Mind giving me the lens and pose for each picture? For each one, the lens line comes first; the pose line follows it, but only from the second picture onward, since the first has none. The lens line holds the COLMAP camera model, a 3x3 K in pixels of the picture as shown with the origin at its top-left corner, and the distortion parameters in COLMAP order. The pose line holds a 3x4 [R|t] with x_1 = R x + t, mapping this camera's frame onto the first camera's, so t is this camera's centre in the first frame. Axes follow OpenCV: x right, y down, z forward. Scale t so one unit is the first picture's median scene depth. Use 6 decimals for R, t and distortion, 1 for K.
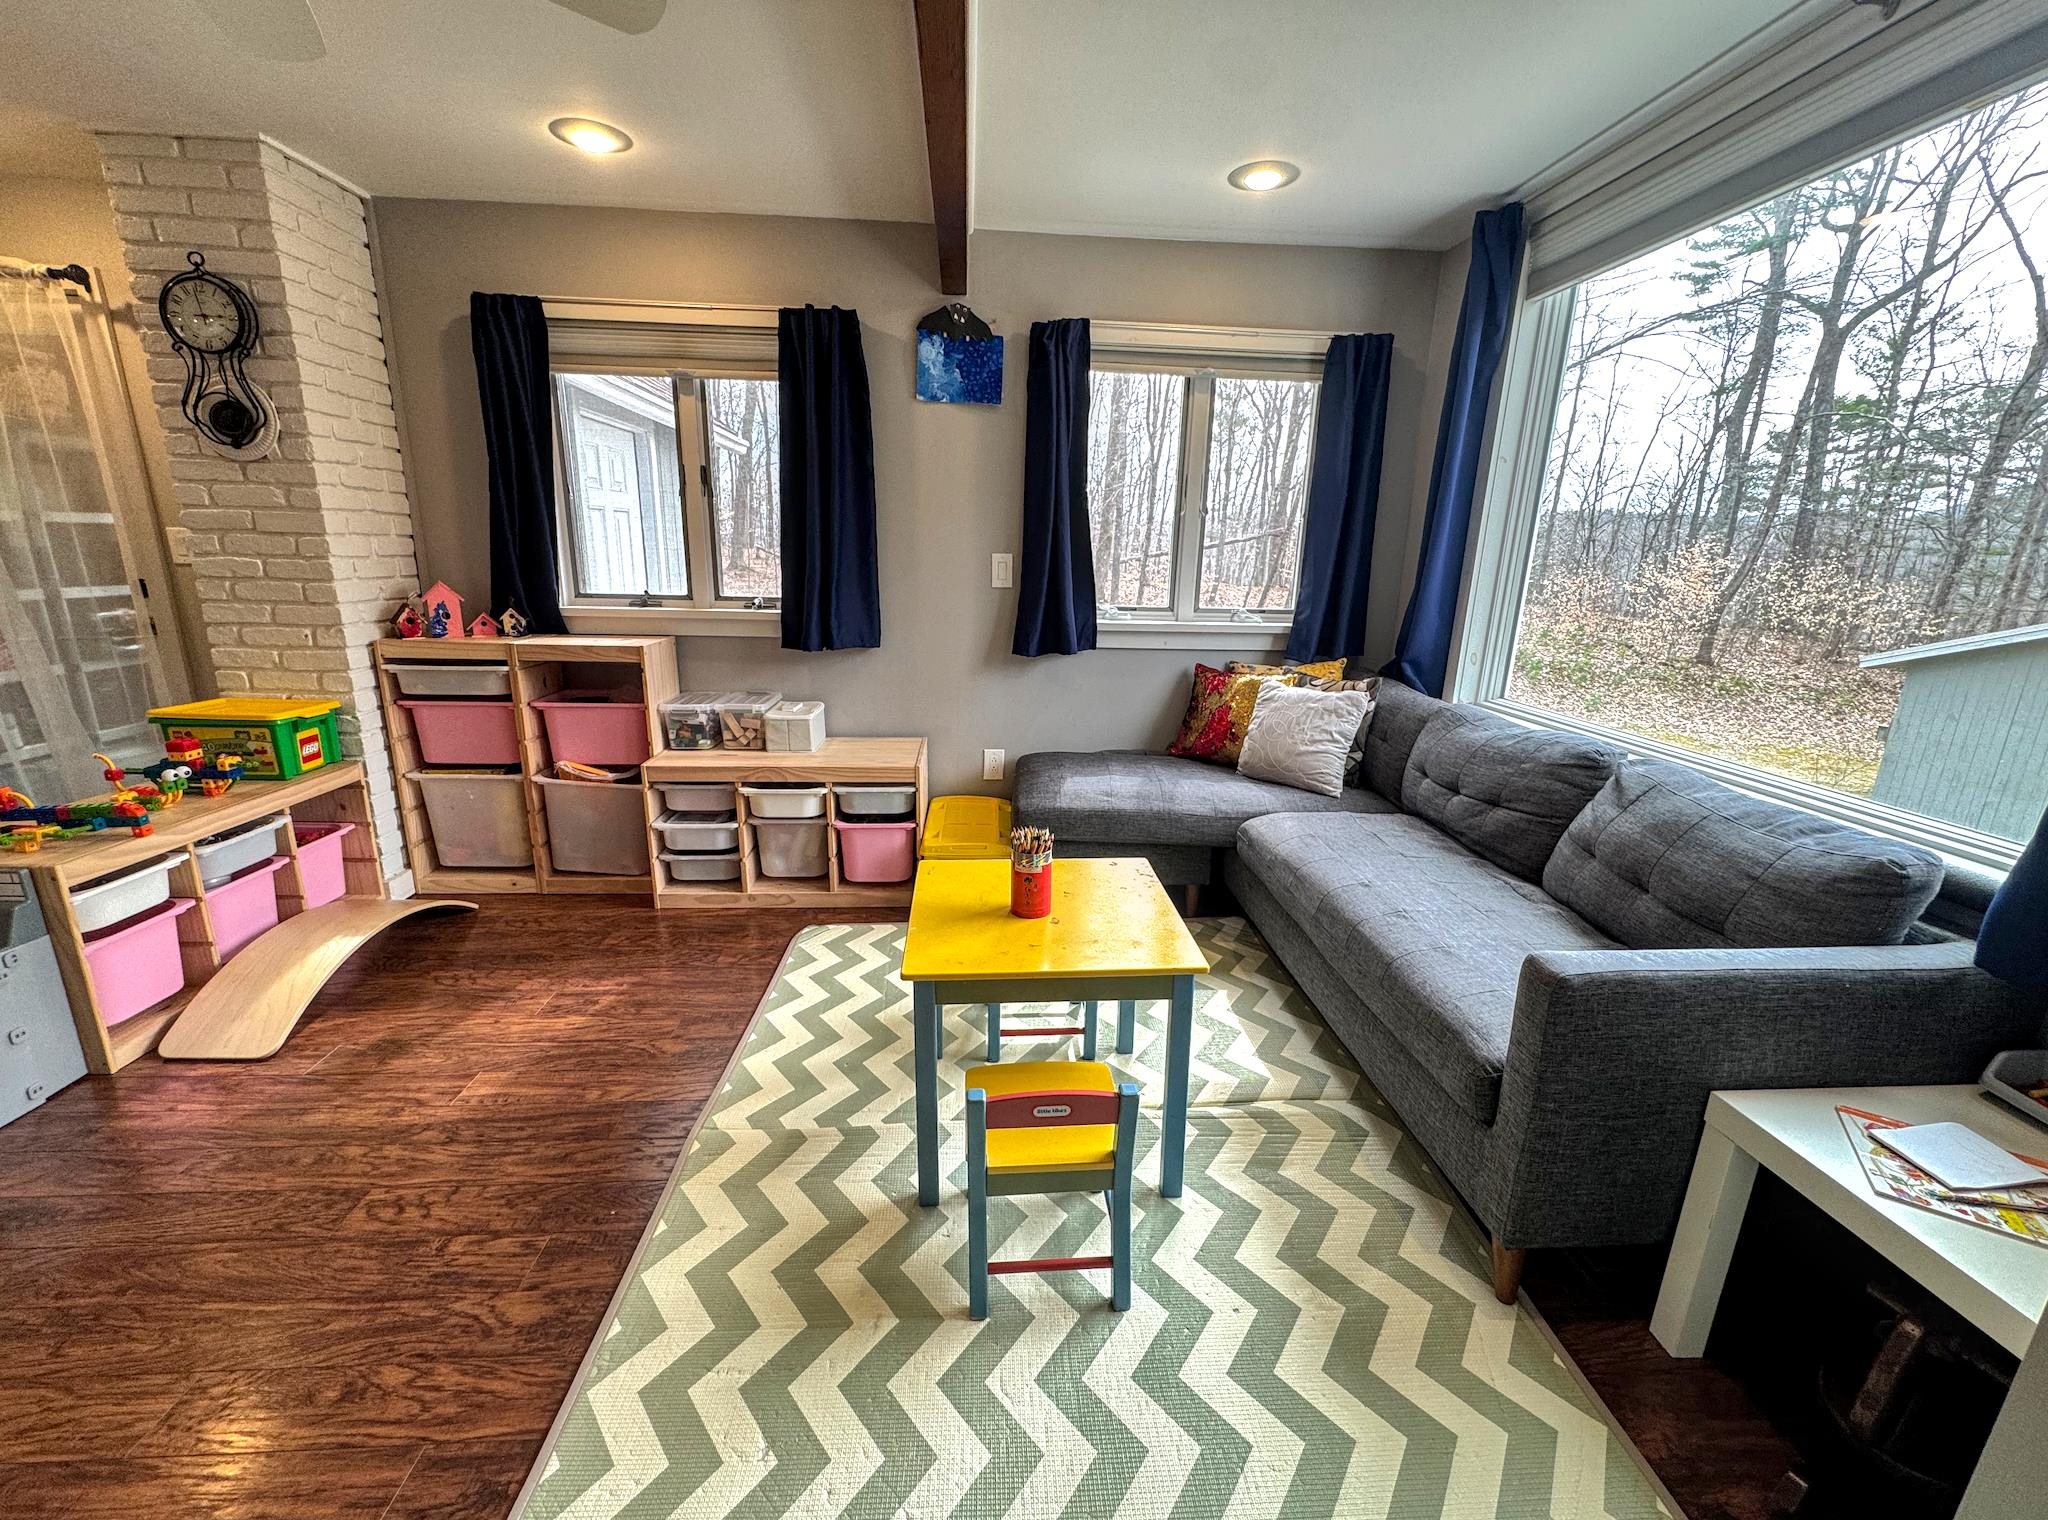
lens RADIAL K [[827.7, 0, 1022.5], [0, 827.7, 758.9], [0, 0, 1]] dist [-0.002410, 0.000034]
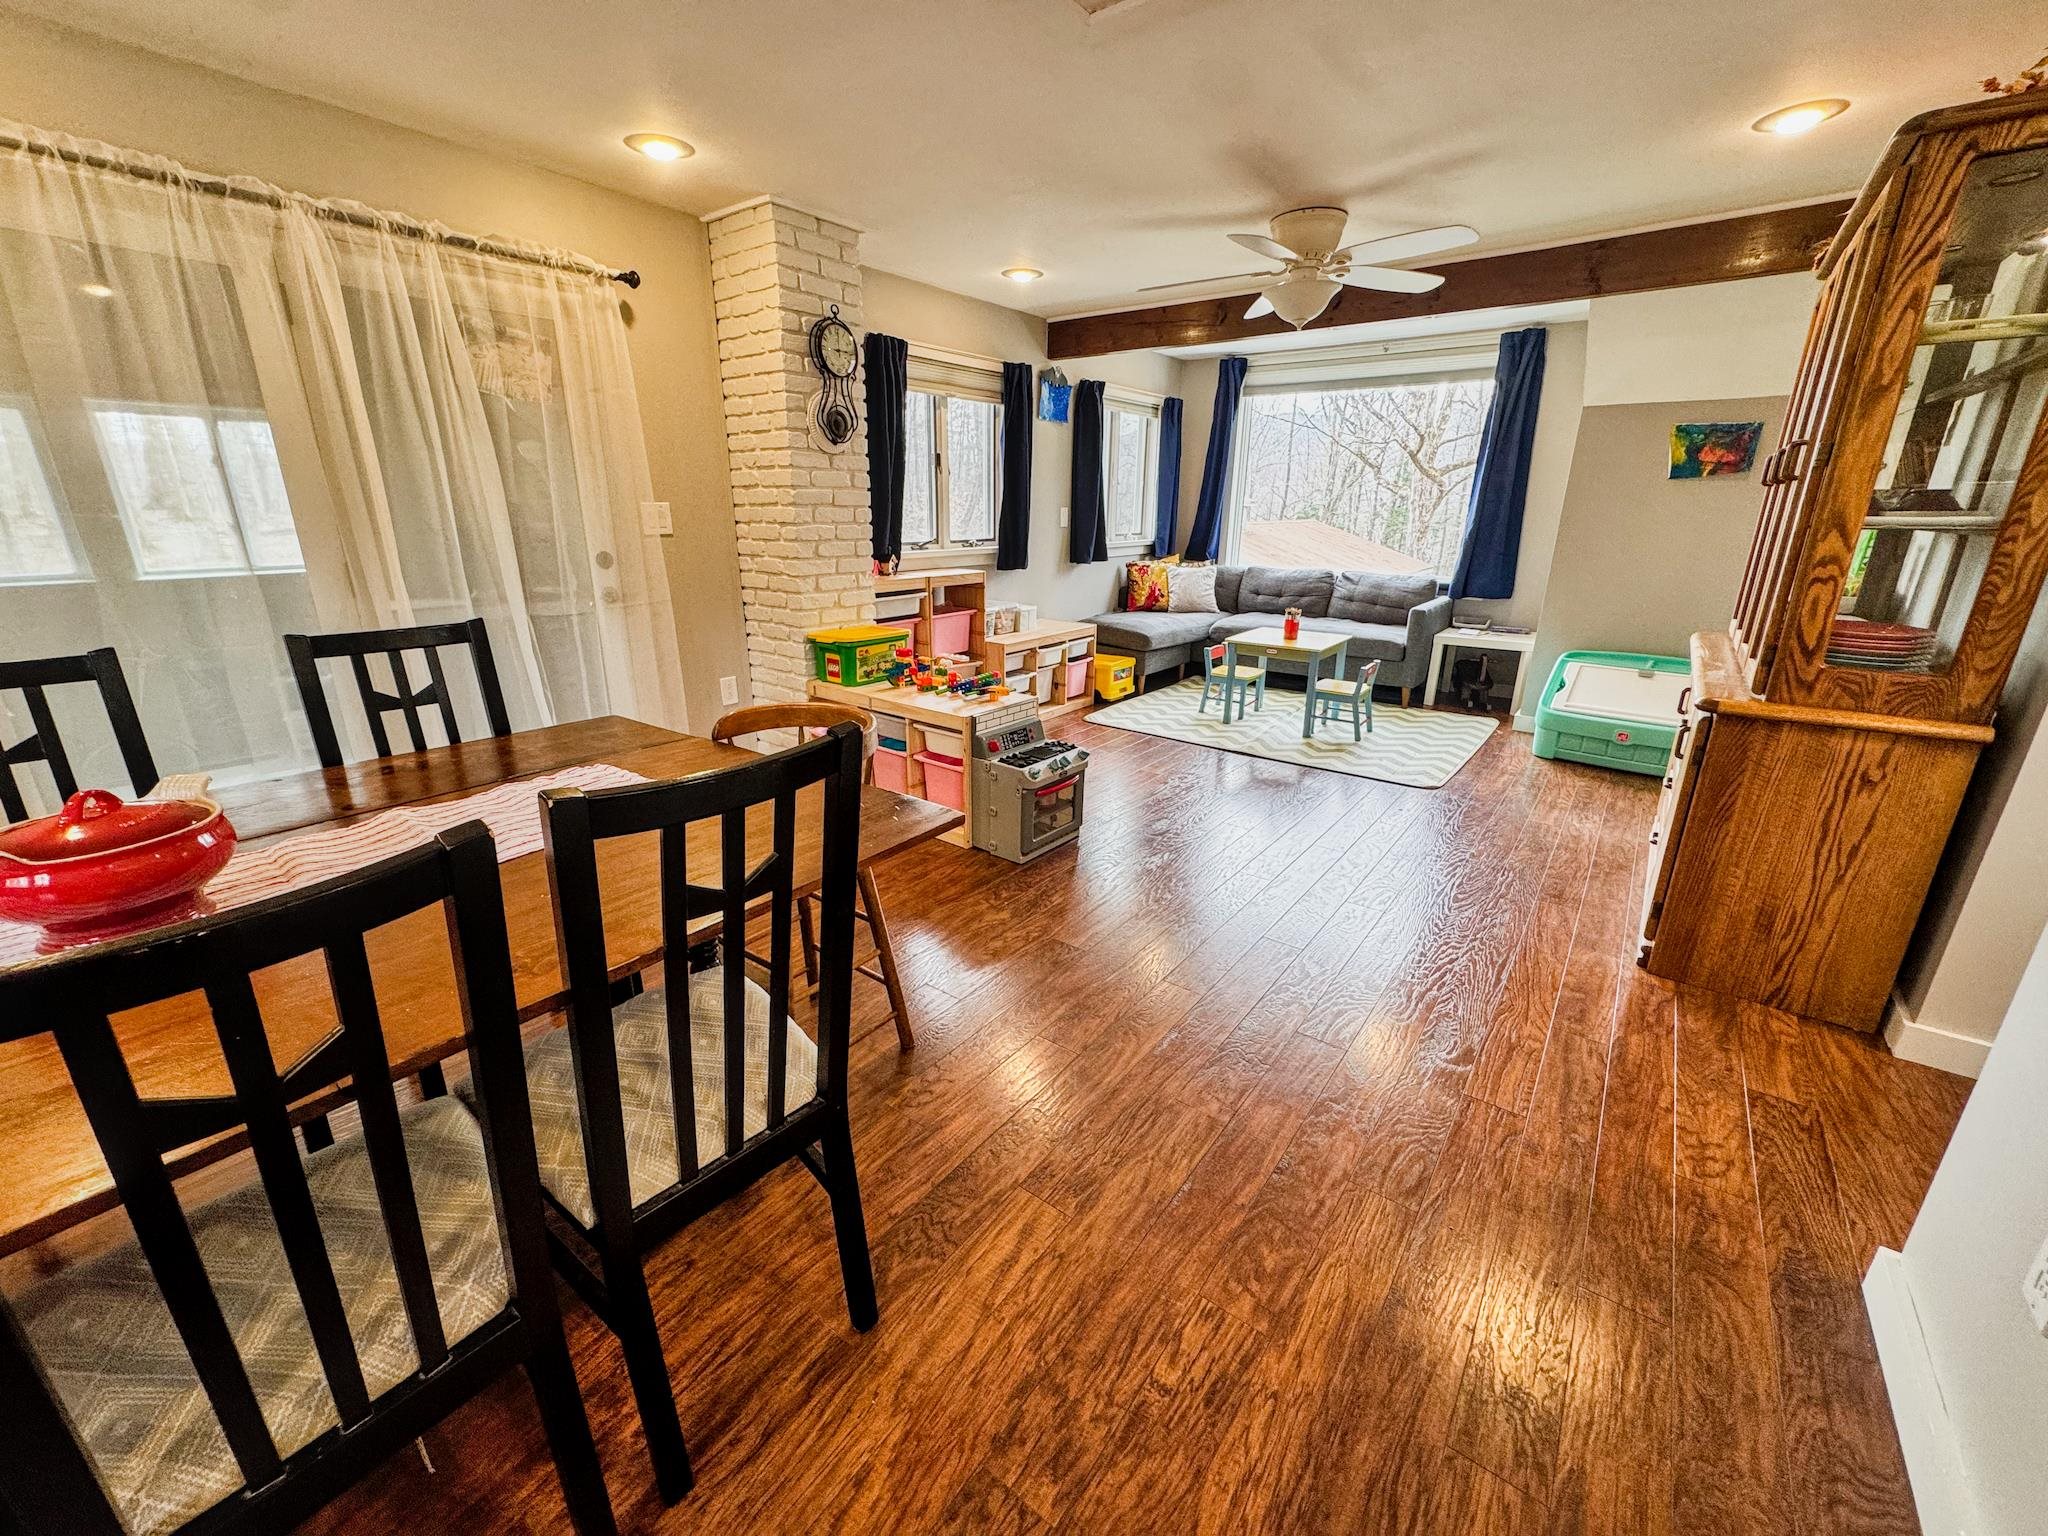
lens RADIAL K [[827.7, 0, 1034.8], [0, 827.7, 760.1], [0, 0, 1]] dist [-0.002410, 0.000034]
pose [[0.648464, -0.245682, 0.720510, -1.727418], [0.192777, 0.968635, 0.156789, -0.015328], [-0.736431, 0.037226, 0.675487, -0.151952]]
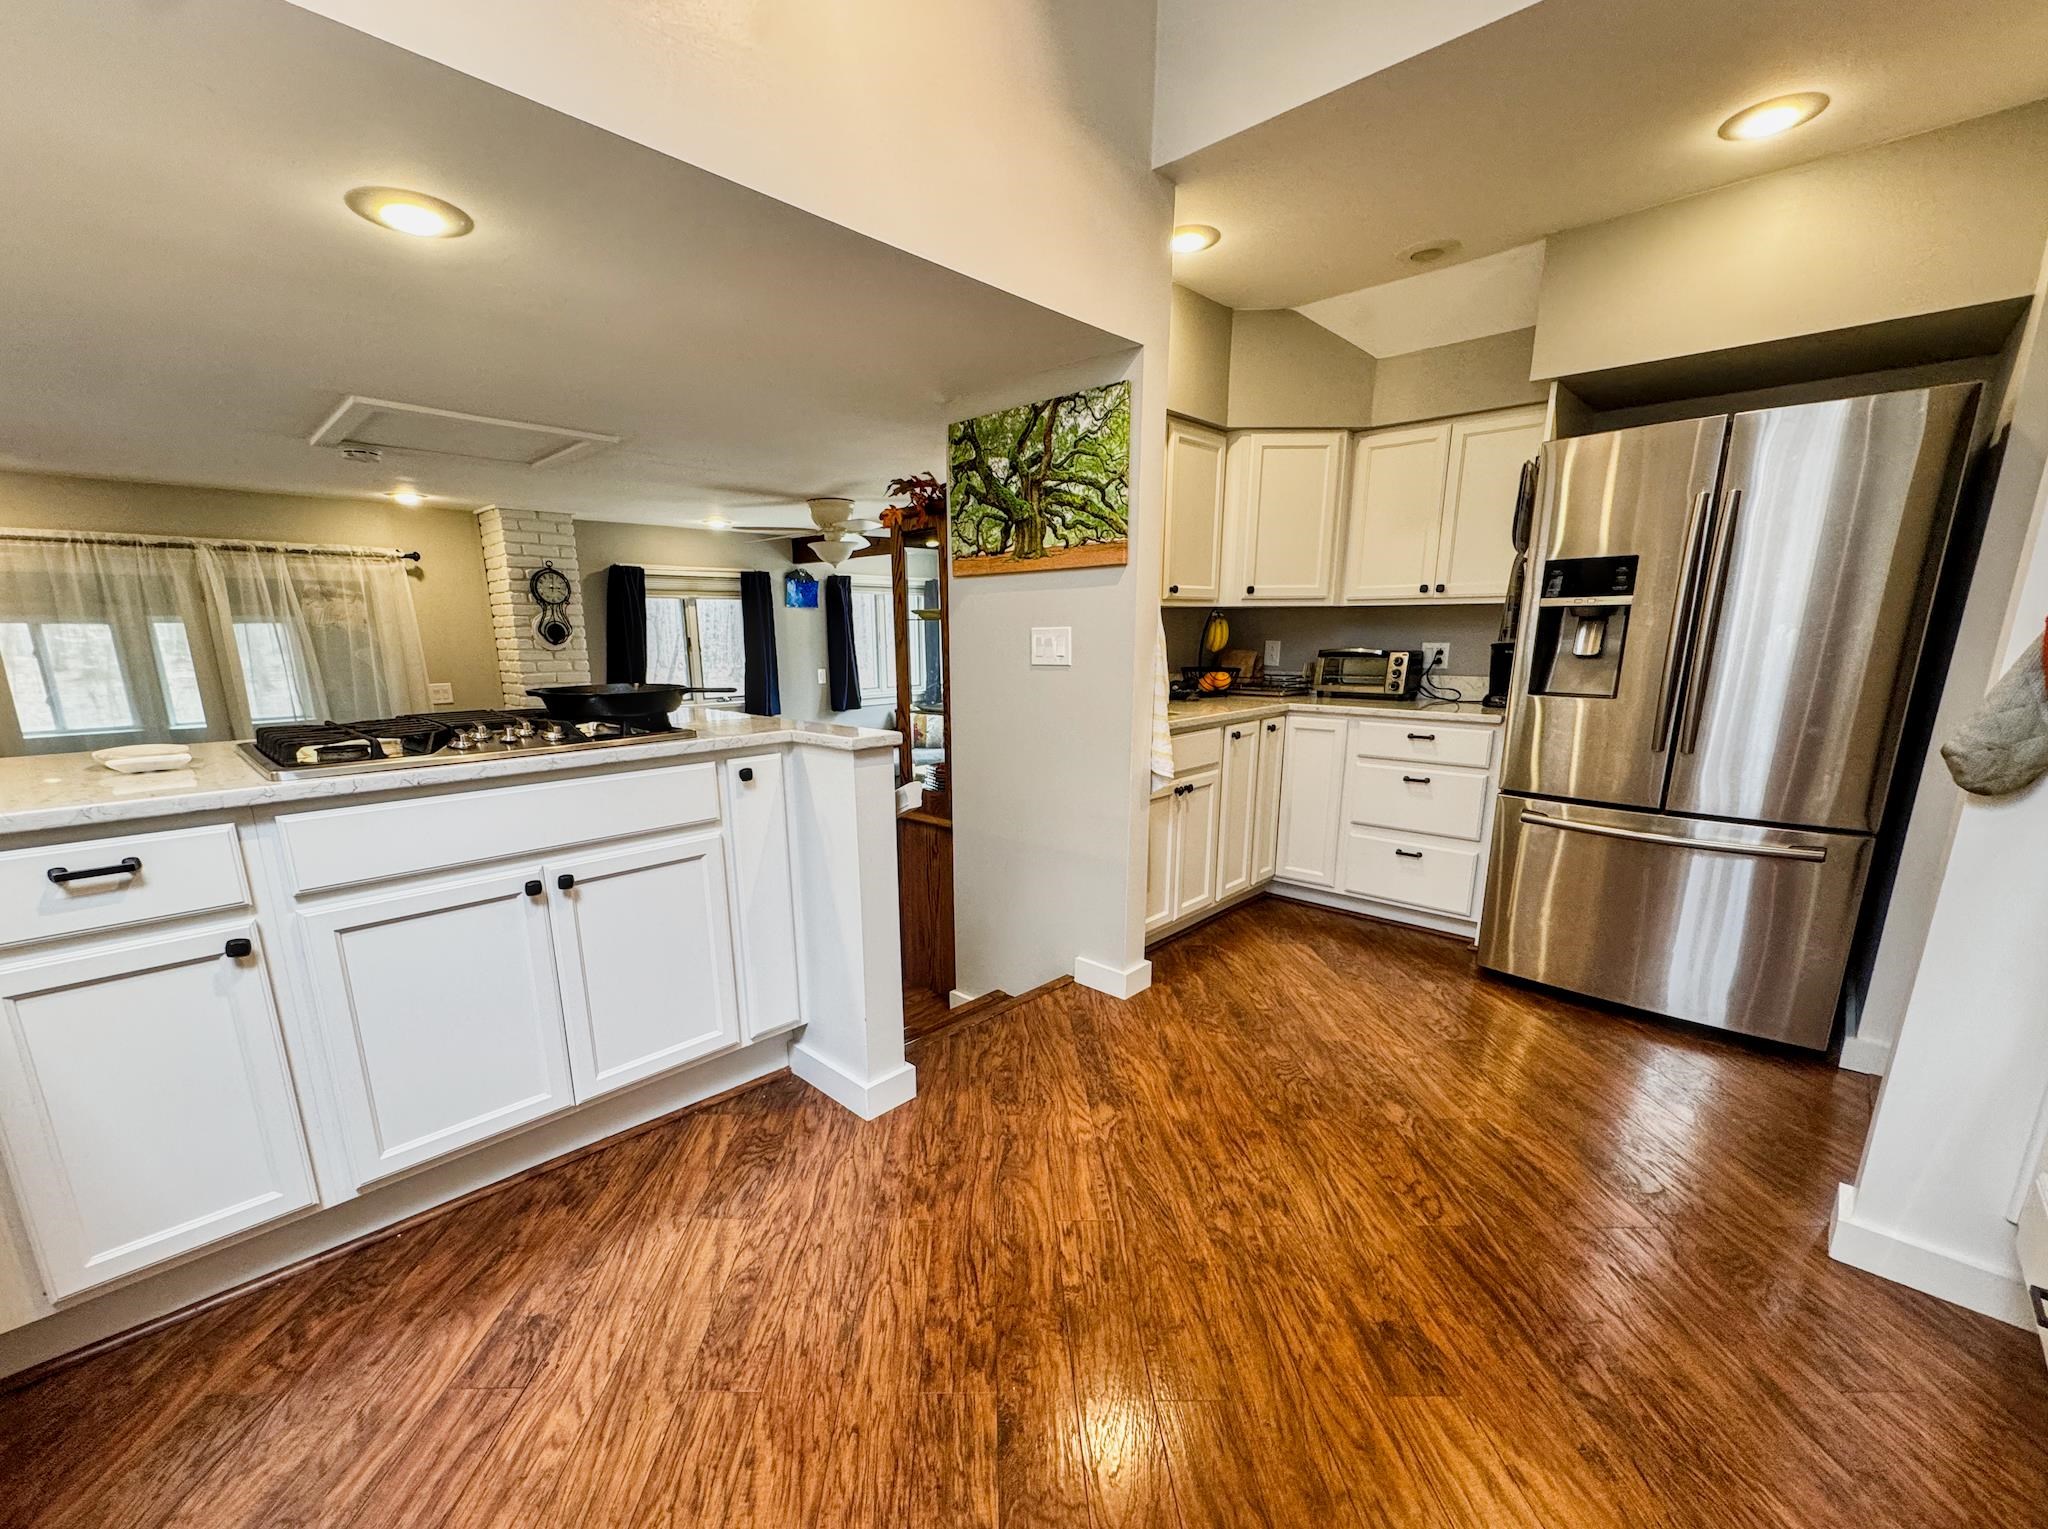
lens RADIAL K [[827.7, 0, 998.8], [0, 827.7, 835.2], [0, 0, 1]] dist [-0.002410, 0.000034]
pose [[0.742783, -0.190867, 0.641750, -1.460471], [0.188331, 0.979366, 0.073299, 0.159110], [-0.642498, 0.066417, 0.763403, -1.265739]]
